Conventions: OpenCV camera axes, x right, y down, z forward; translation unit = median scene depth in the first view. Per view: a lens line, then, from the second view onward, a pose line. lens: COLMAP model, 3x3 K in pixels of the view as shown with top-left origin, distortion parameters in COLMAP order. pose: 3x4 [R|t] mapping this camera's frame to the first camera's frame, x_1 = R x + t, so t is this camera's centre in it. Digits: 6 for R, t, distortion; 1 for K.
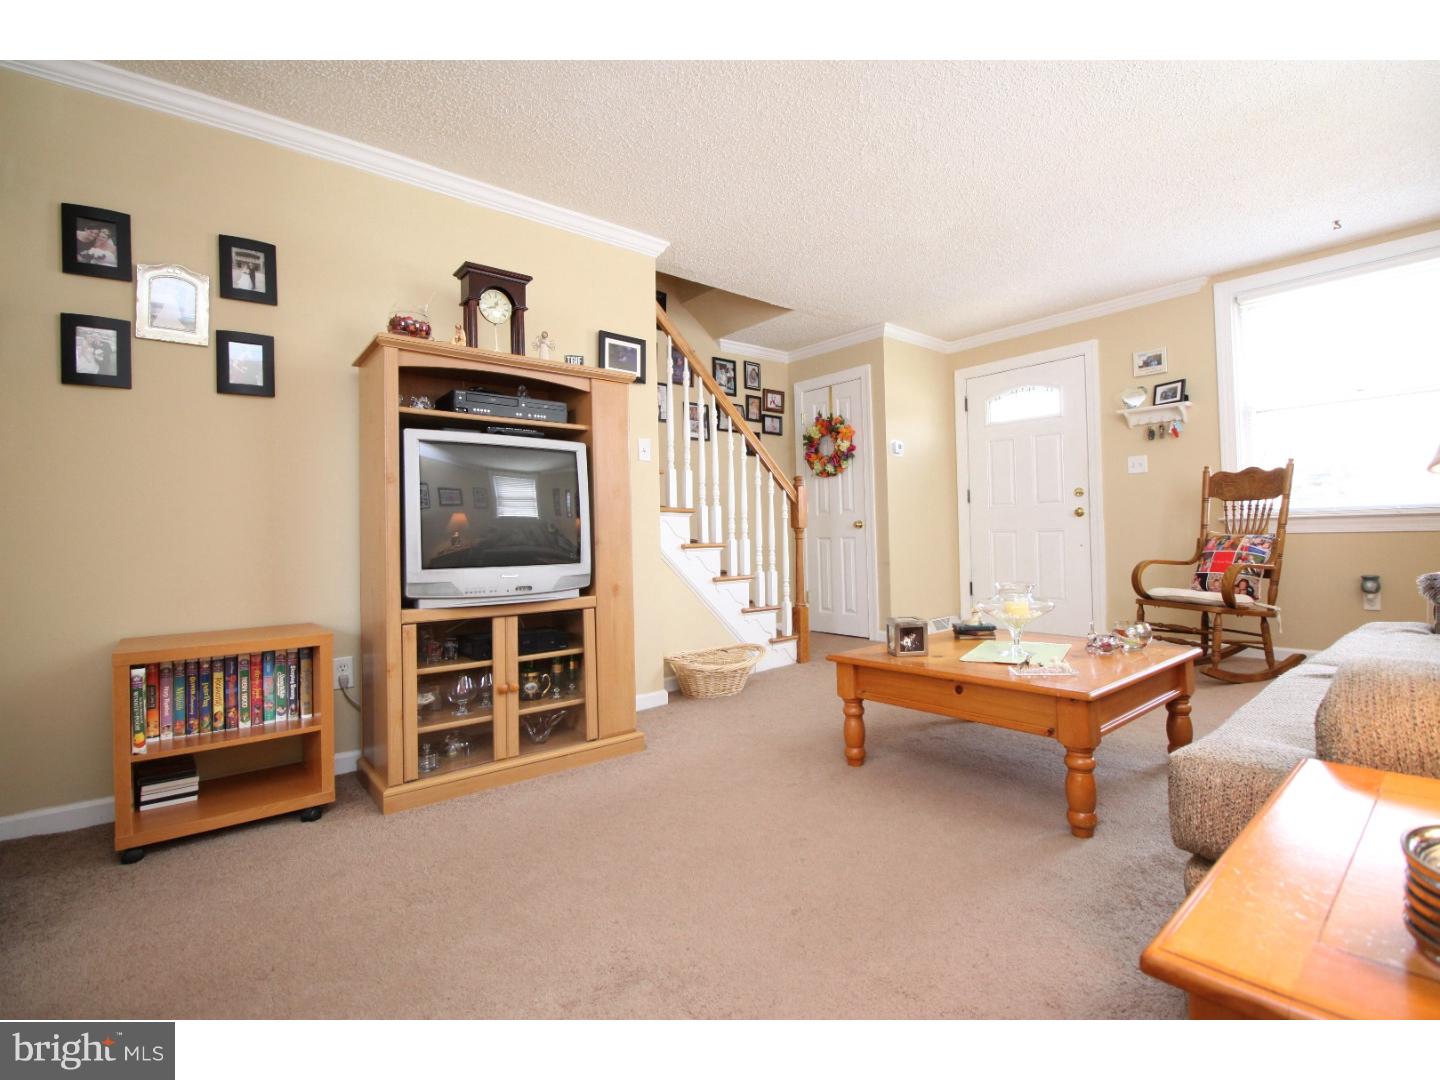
lens RADIAL K [[664.0, 0, 775.1], [0, 664.0, 523.9], [0, 0, 1]] dist [-0.007301, -0.005412]
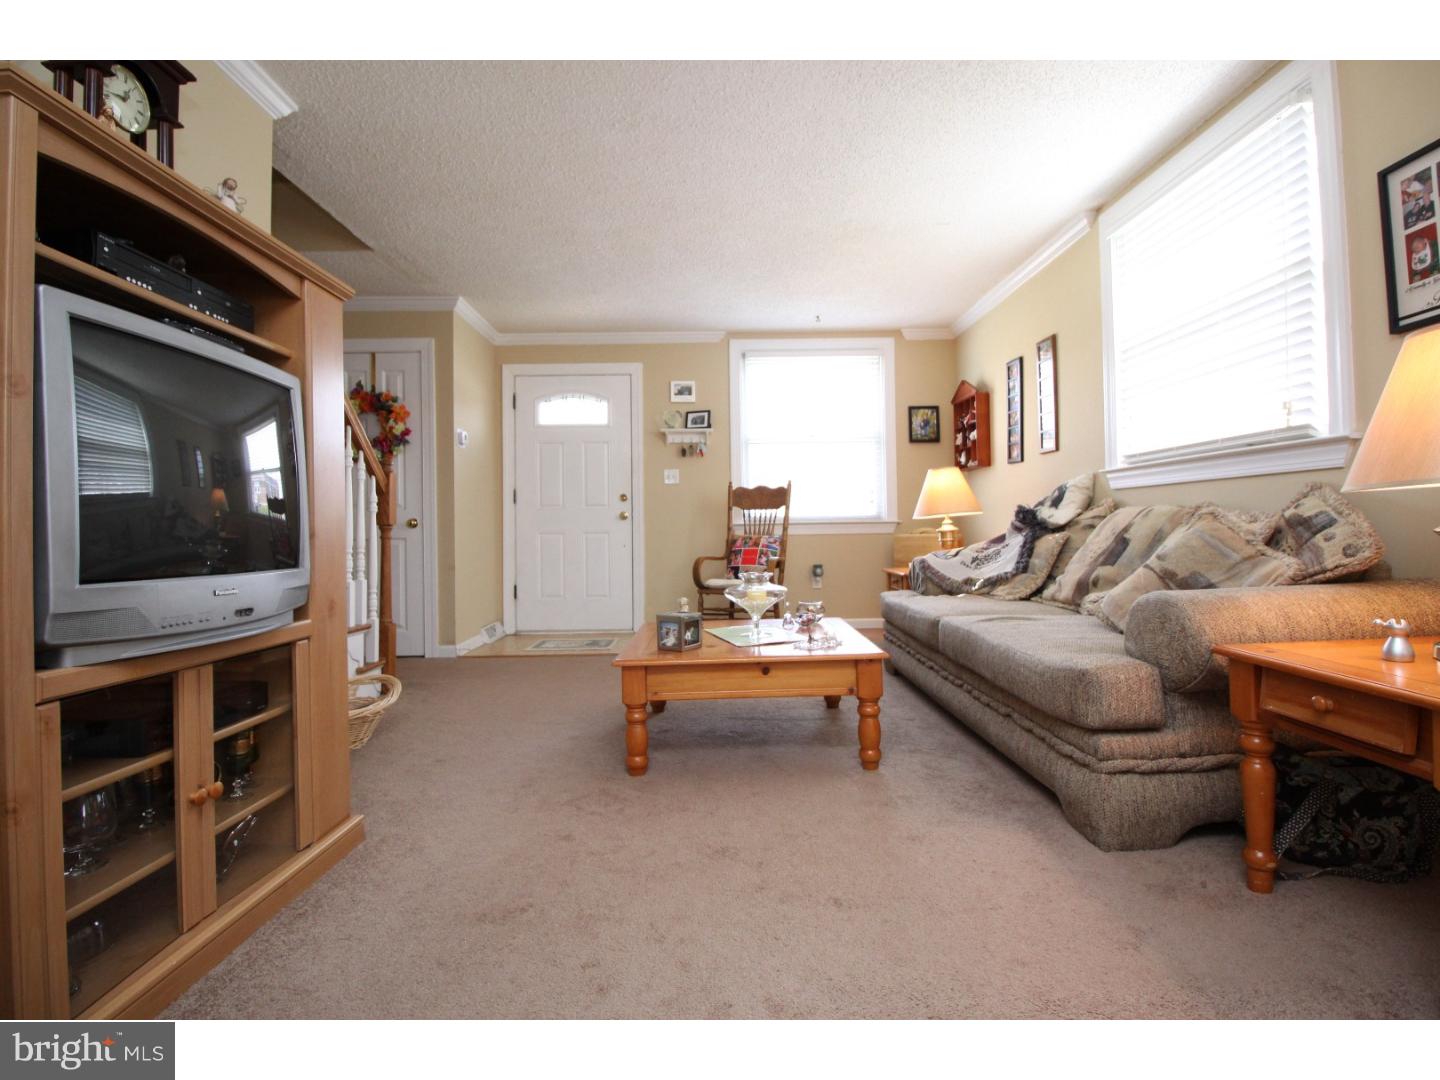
lens RADIAL K [[664.0, 0, 720.3], [0, 664.0, 527.7], [0, 0, 1]] dist [-0.007301, -0.005412]
pose [[0.656652, 0.015505, 0.754034, -0.321964], [-0.011105, 0.999879, -0.010889, 0.014803], [-0.754112, -0.001223, 0.656745, 0.183833]]
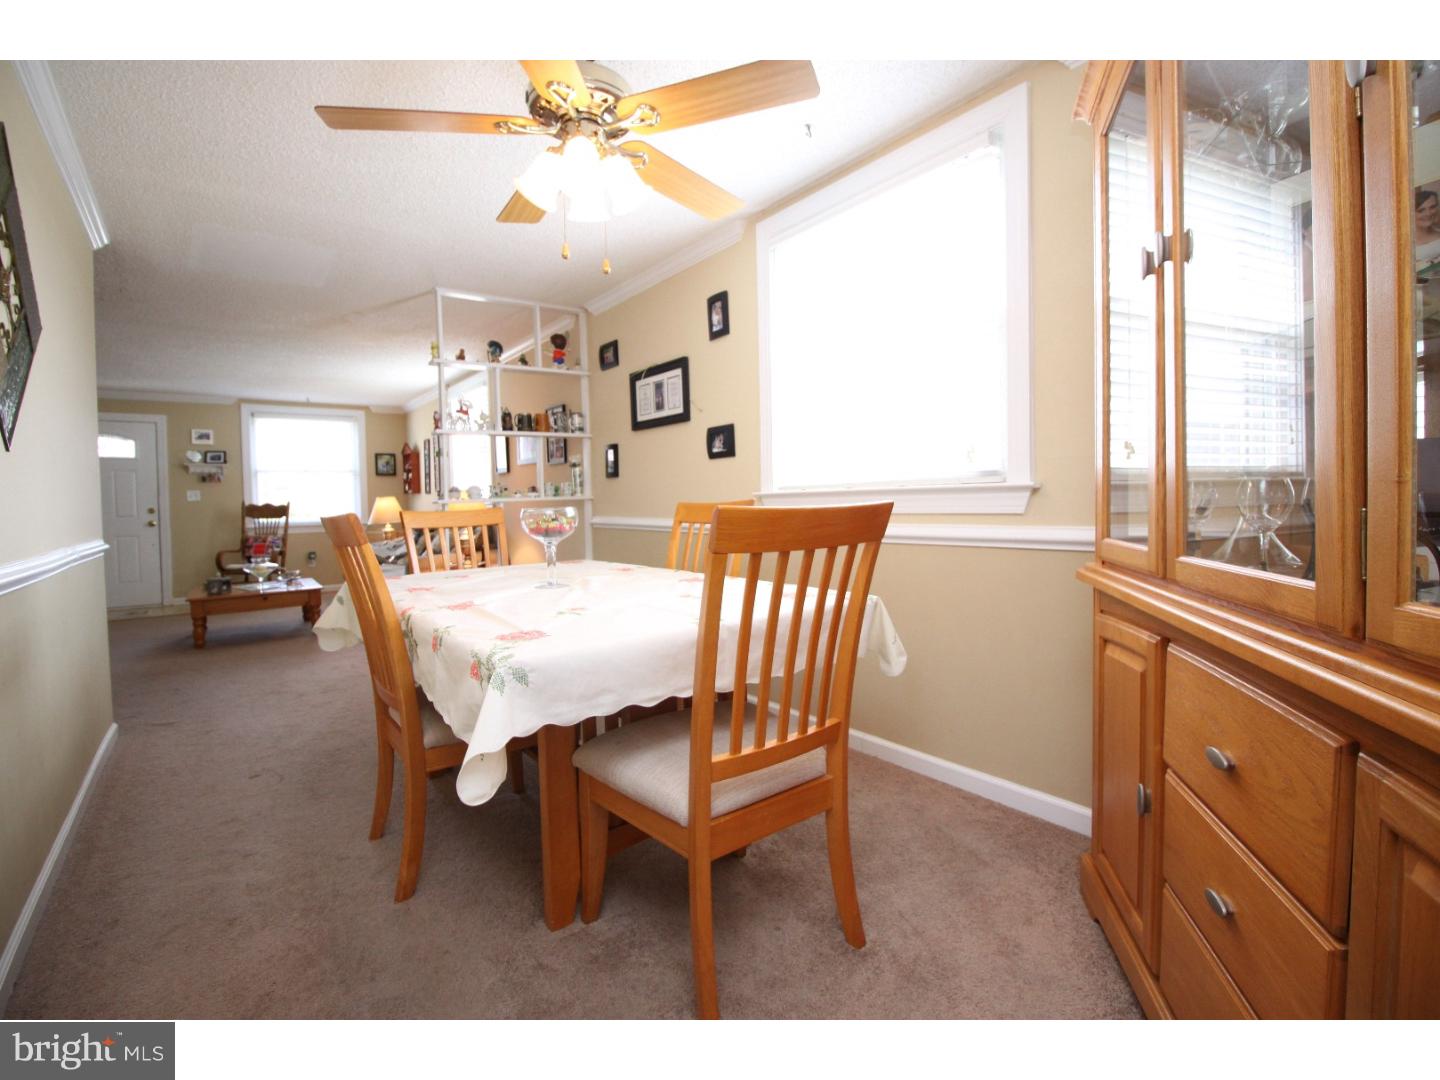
lens RADIAL K [[664.0, 0, 724.4], [0, 664.0, 516.6], [0, 0, 1]] dist [-0.007301, -0.005412]
pose [[0.063401, -0.000638, 0.997988, -1.198636], [0.001797, 0.999998, 0.000526, -0.039451], [-0.997987, 0.001760, 0.063402, -0.528773]]
